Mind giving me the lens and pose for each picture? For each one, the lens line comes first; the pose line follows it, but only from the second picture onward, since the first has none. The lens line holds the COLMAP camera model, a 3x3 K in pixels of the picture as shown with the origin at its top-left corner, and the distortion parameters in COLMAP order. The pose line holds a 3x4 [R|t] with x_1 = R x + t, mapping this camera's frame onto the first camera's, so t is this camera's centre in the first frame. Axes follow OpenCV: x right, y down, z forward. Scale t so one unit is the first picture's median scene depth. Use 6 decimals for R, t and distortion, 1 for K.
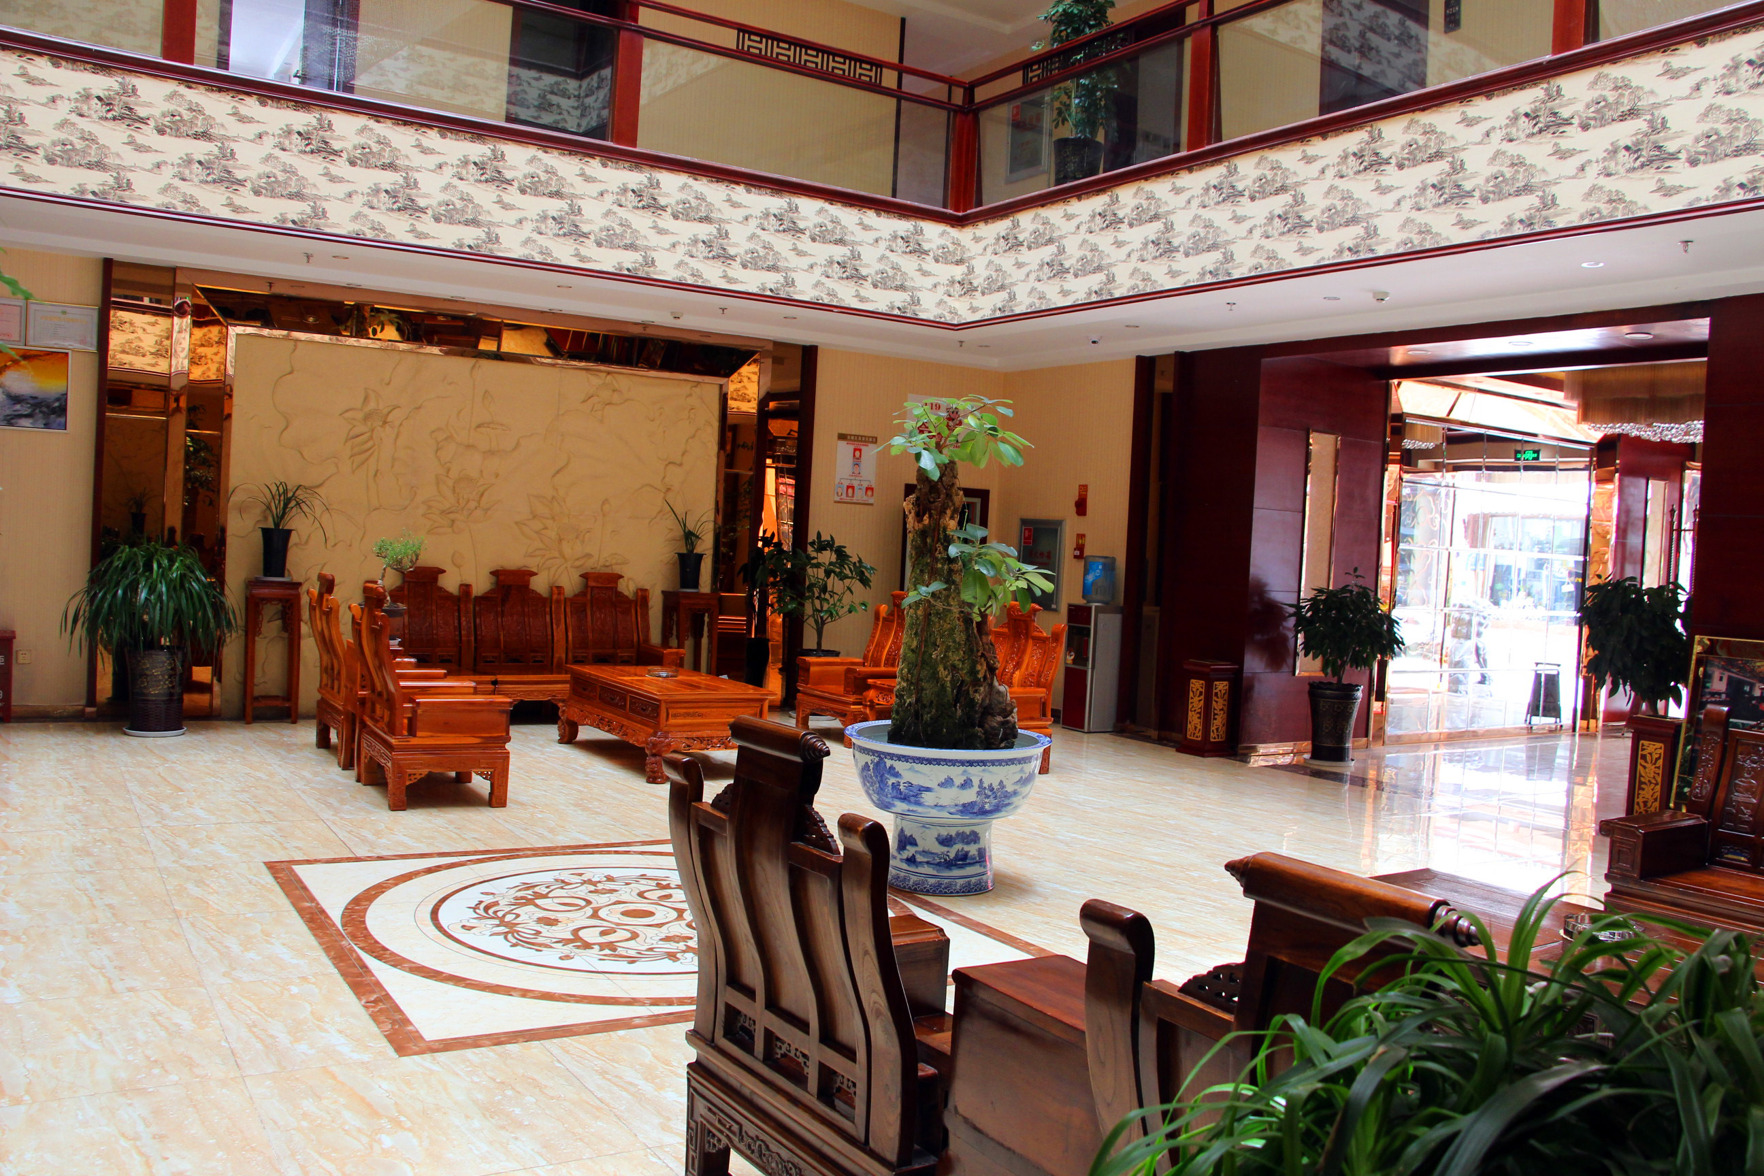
lens RADIAL K [[1446.2, 0, 893.2], [0, 1446.2, 585.7], [0, 0, 1]] dist [-0.185965, 0.162186]
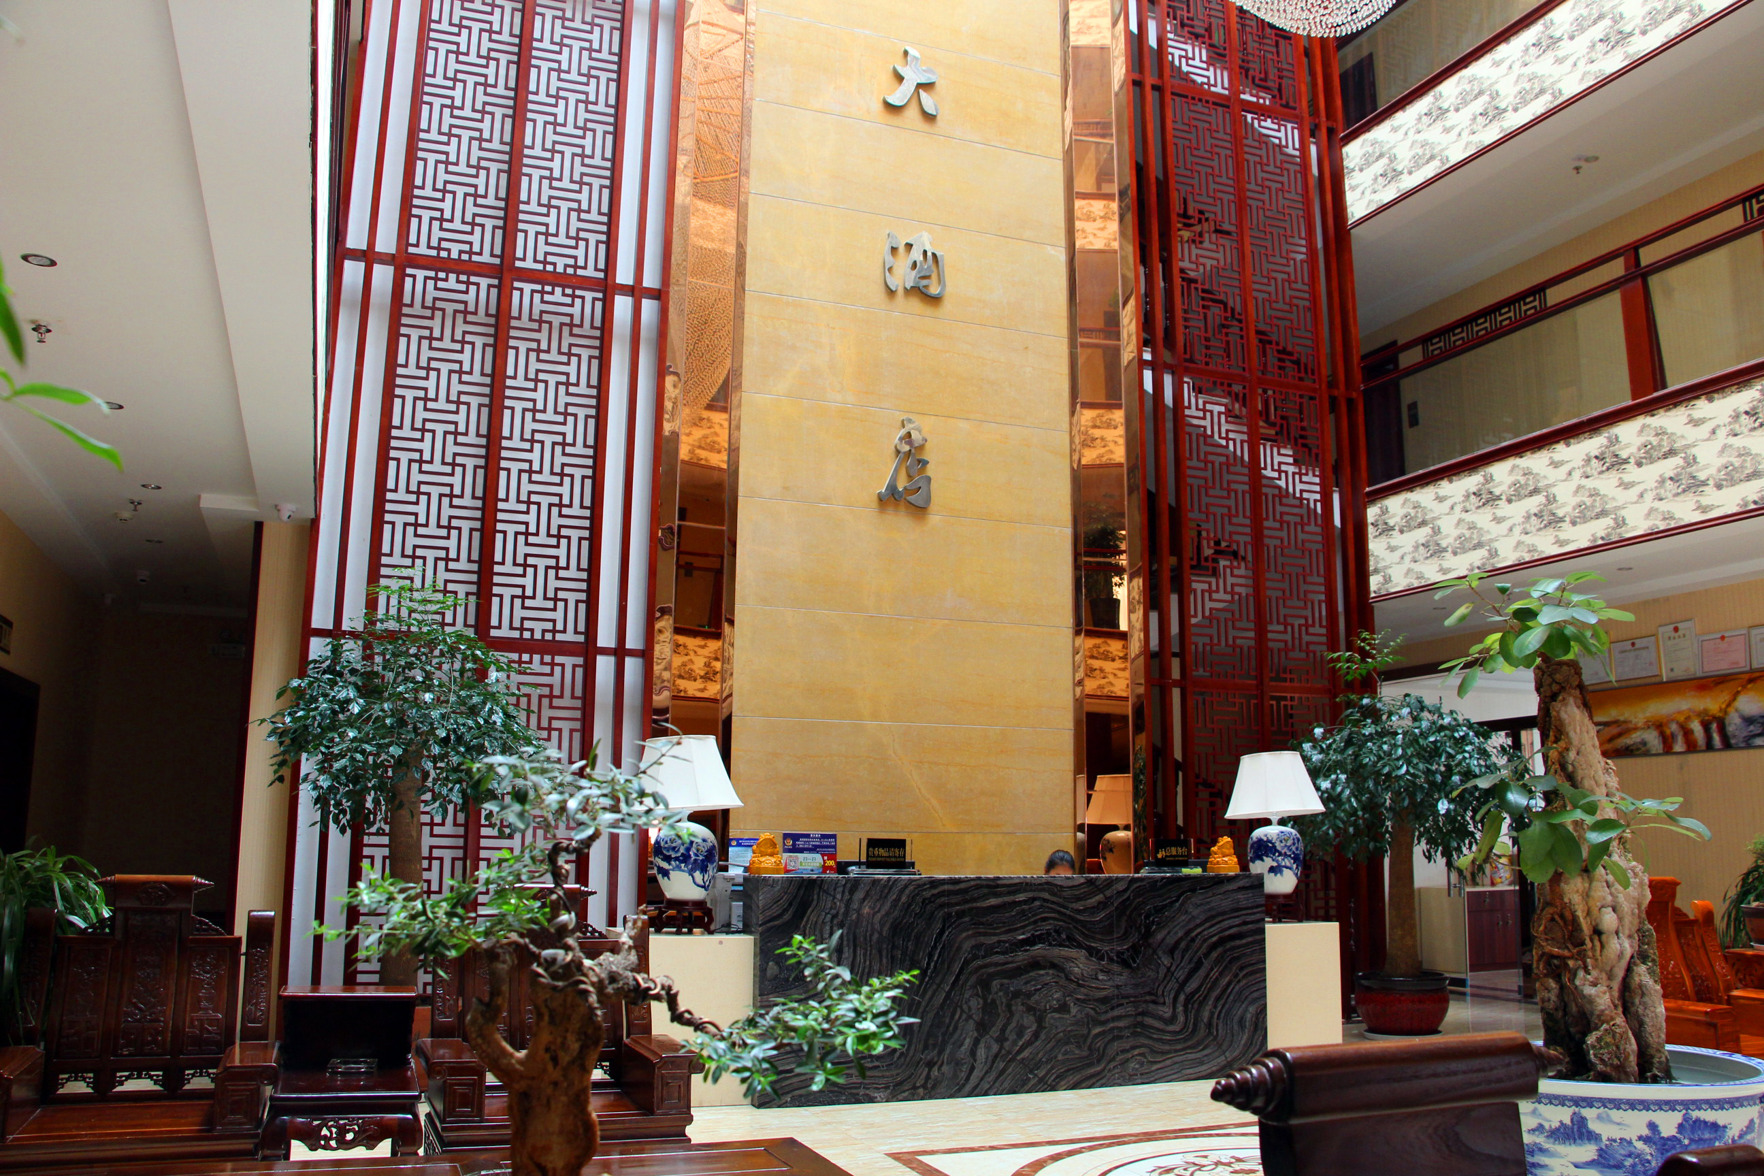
lens RADIAL K [[1446.2, 0, 893.2], [0, 1446.2, 585.7], [0, 0, 1]] dist [-0.185965, 0.162186]
pose [[-0.192131, -0.228027, -0.954510, 0.519156], [-0.049071, 0.973646, -0.222722, 0.031919], [0.980142, 0.004047, -0.198257, 0.545214]]
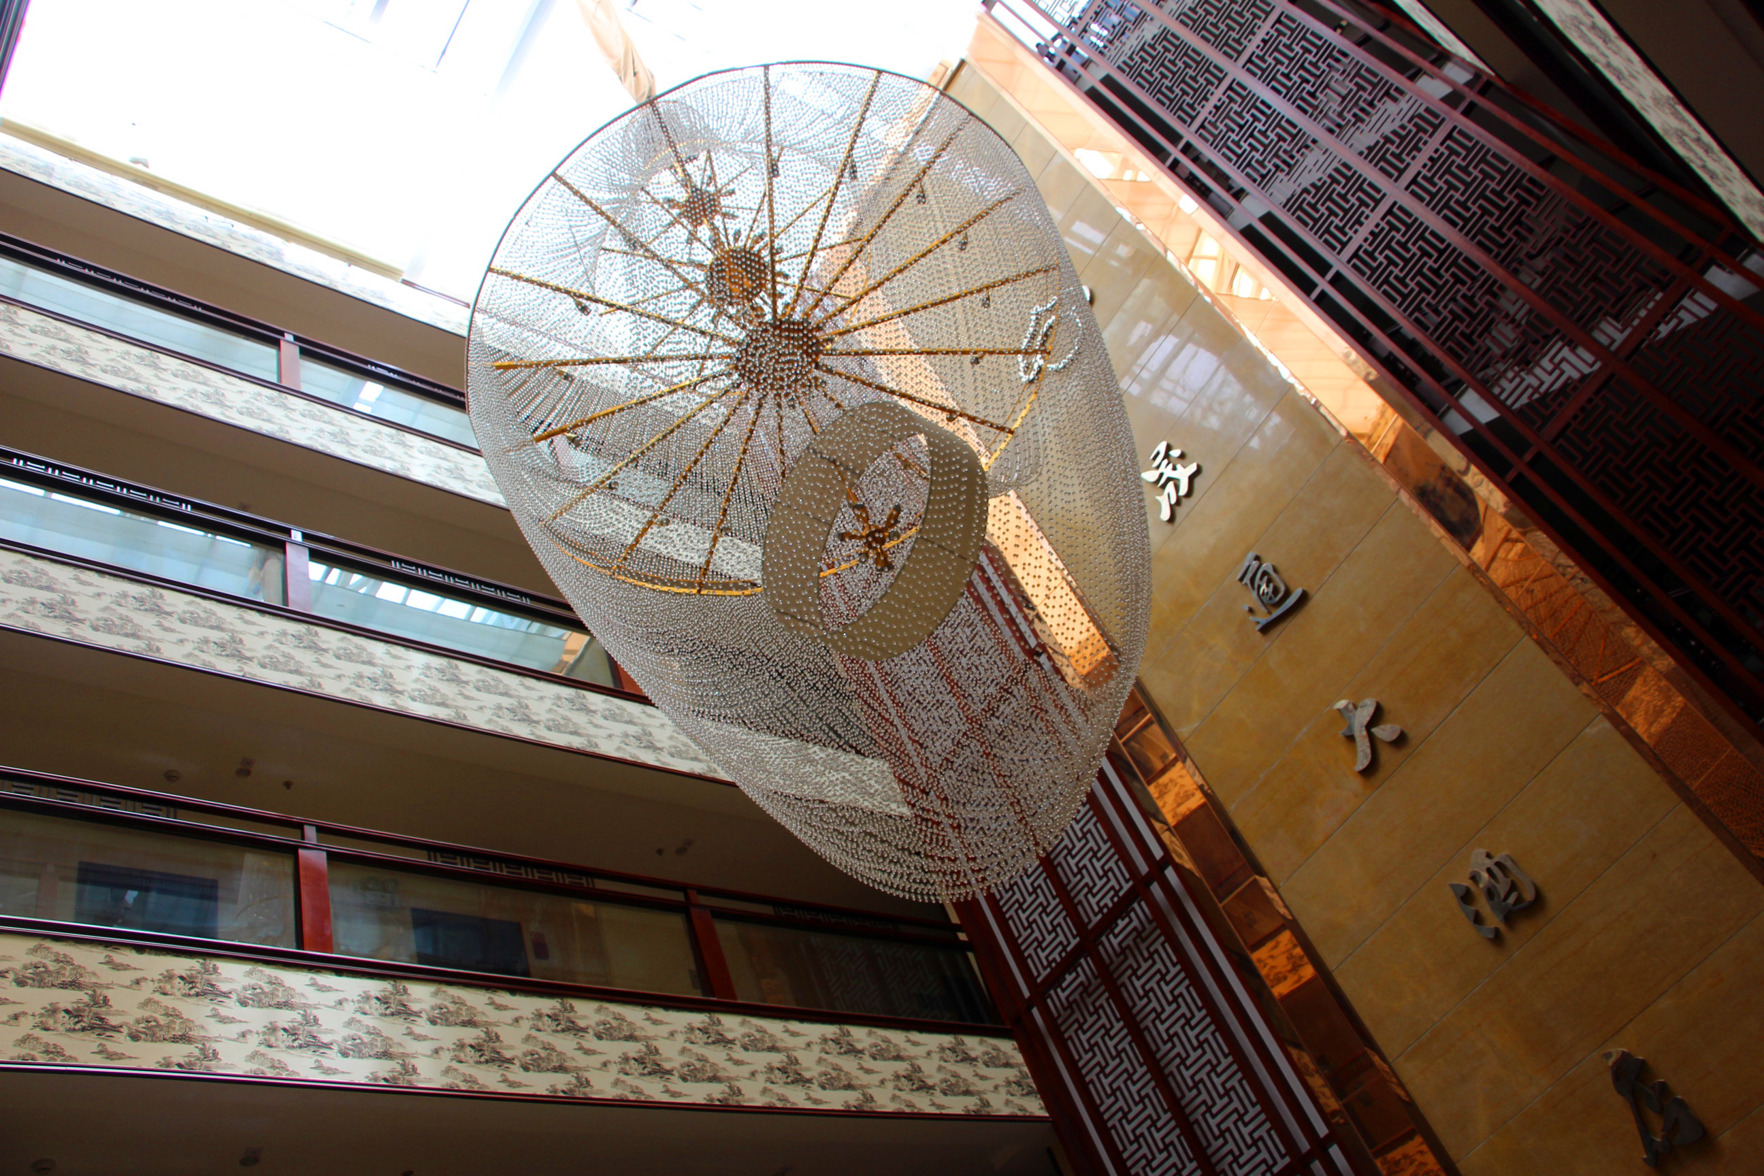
lens RADIAL K [[1446.2, 0, 893.2], [0, 1446.2, 585.7], [0, 0, 1]] dist [-0.185965, 0.162186]
pose [[-0.959201, 0.156115, -0.235714, 0.095319], [0.278551, 0.664560, -0.693375, -0.056566], [0.048400, -0.730745, -0.680933, 1.089962]]
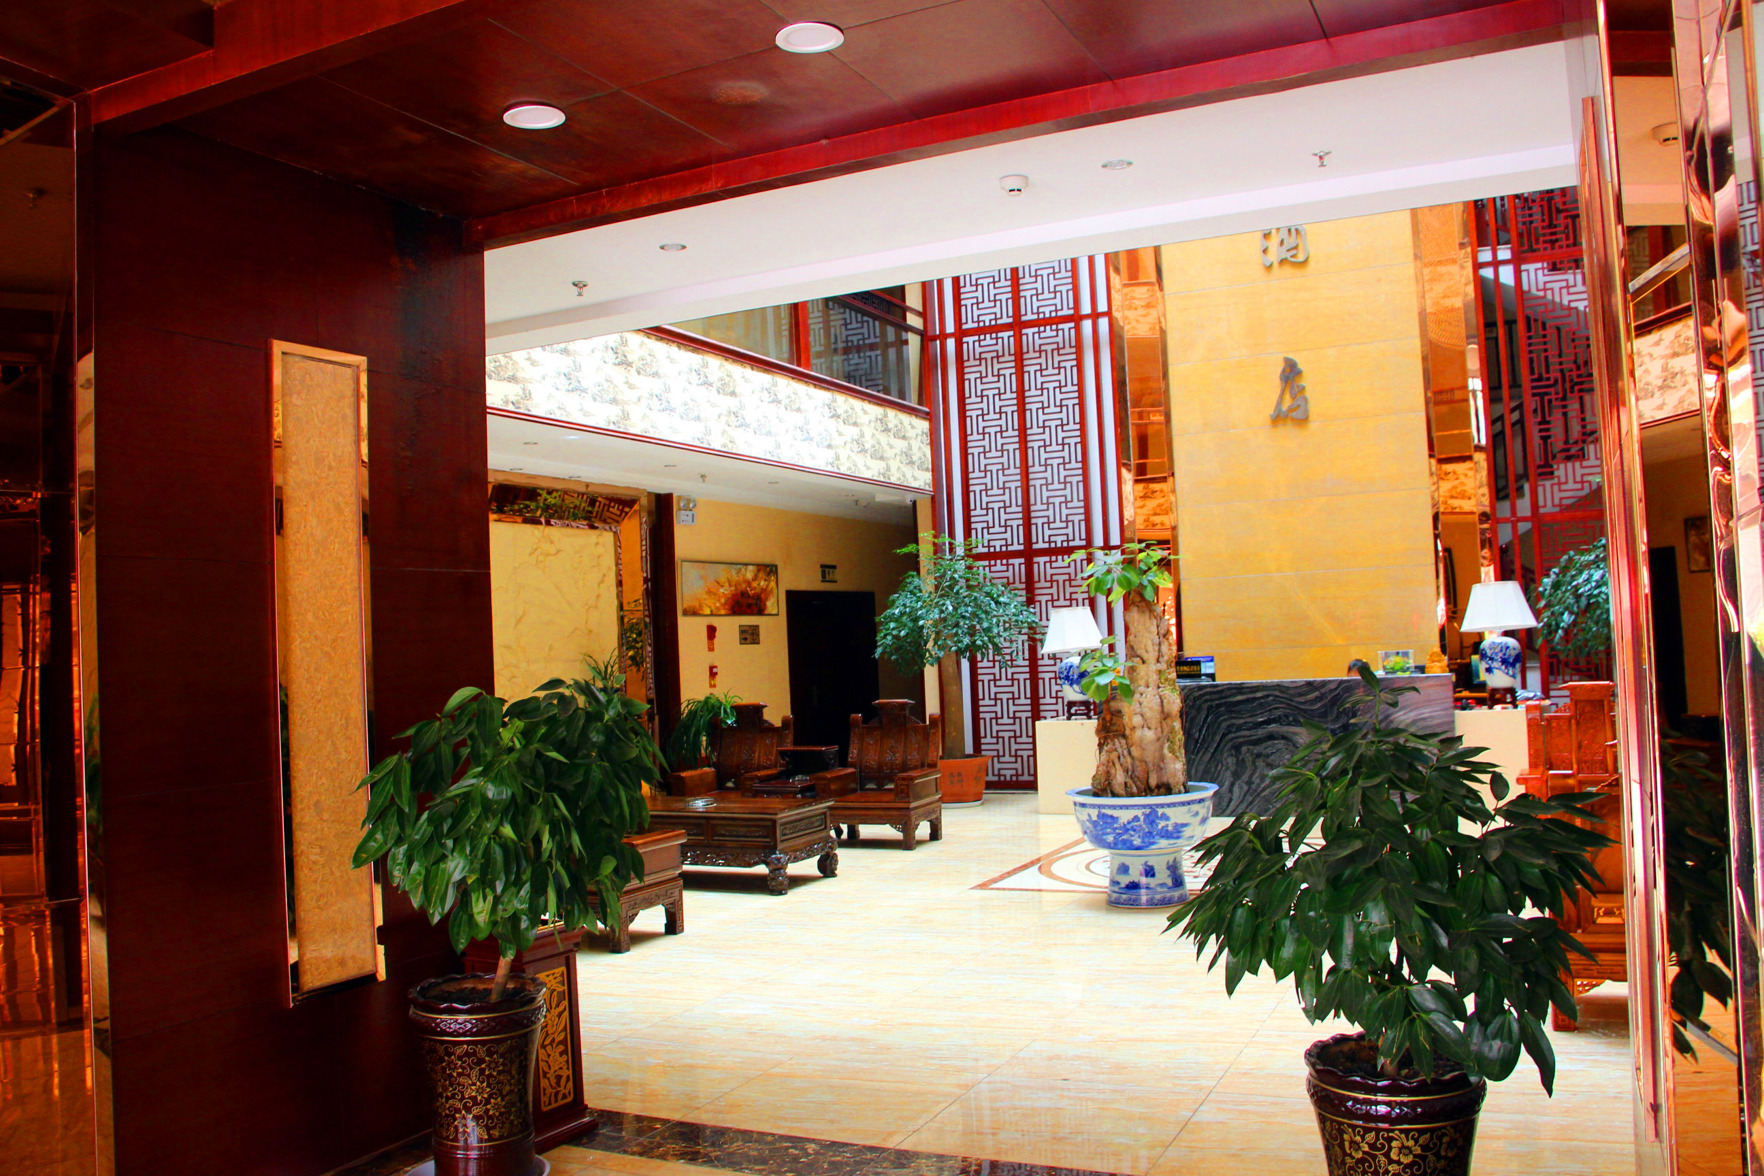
lens RADIAL K [[1446.2, 0, 893.2], [0, 1446.2, 585.7], [0, 0, 1]] dist [-0.185965, 0.162186]
pose [[-0.851004, -0.037475, -0.523820, 0.642233], [-0.017820, 0.998937, -0.042514, -0.017742], [0.524856, -0.026845, -0.850768, 1.375069]]
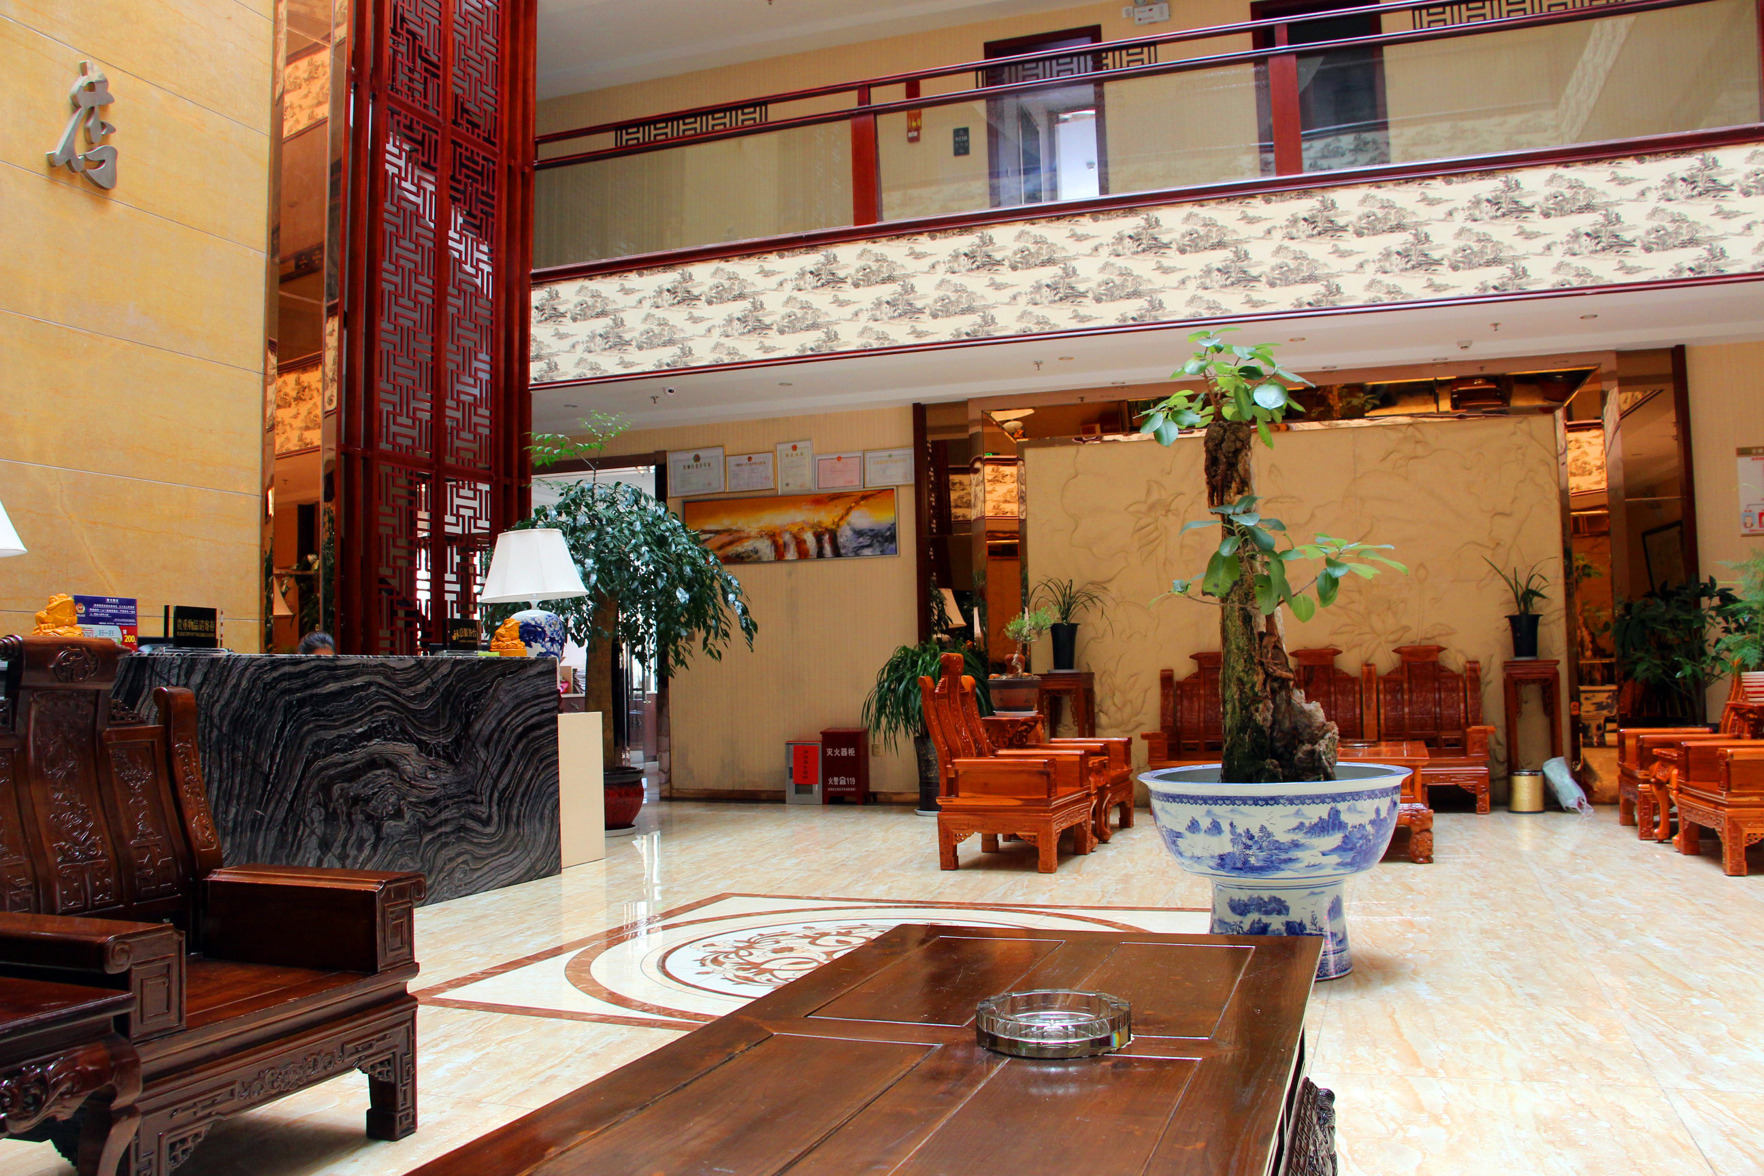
lens RADIAL K [[1446.2, 0, 893.2], [0, 1446.2, 585.7], [0, 0, 1]] dist [-0.185965, 0.162186]
pose [[0.607488, -0.113994, -0.786107, 0.355572], [0.029090, 0.992178, -0.121397, 0.061804], [0.793796, 0.050879, 0.606052, 0.254854]]
